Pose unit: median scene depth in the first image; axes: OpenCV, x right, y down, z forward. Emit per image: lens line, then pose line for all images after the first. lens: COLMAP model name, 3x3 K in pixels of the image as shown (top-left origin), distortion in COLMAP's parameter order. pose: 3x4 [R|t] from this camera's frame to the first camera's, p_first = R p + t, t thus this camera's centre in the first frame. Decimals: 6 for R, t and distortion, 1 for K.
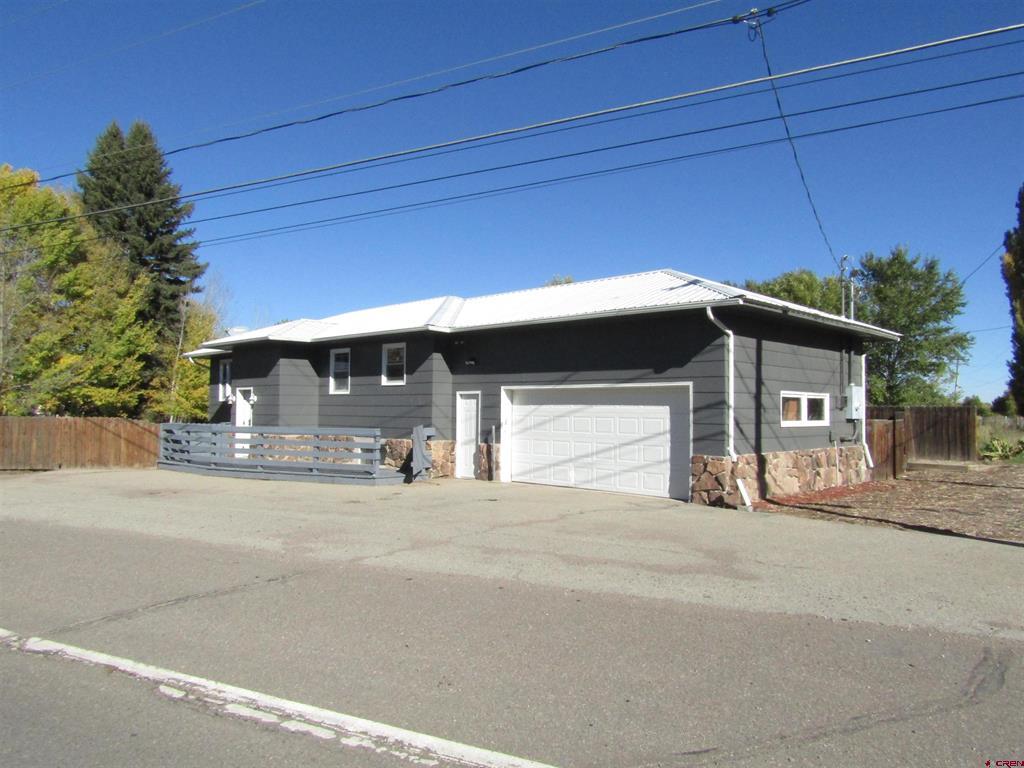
lens RADIAL K [[731.9, 0, 518.2], [0, 731.9, 385.6], [0, 0, 1]] dist [-0.006778, 0.001160]
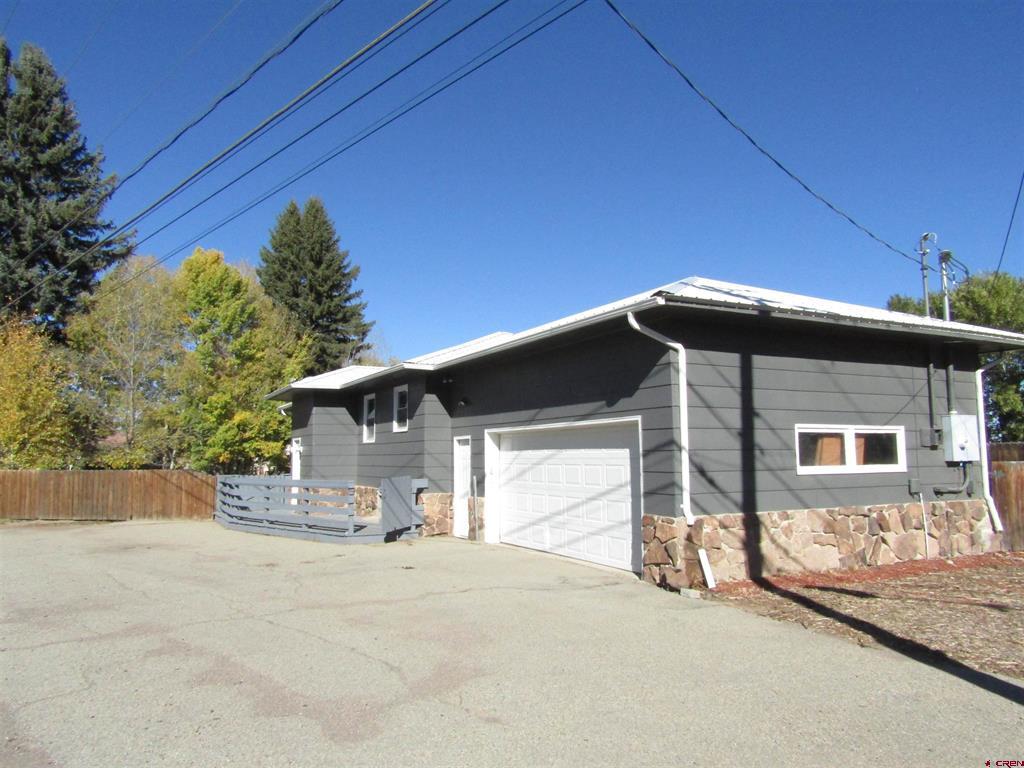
lens RADIAL K [[731.9, 0, 508.2], [0, 731.9, 388.3], [0, 0, 1]] dist [-0.006778, 0.001160]
pose [[0.950258, -0.045423, -0.308135, 0.256263], [0.026863, 0.997575, -0.064214, 0.008437], [0.310305, 0.052742, 0.949173, 0.187358]]
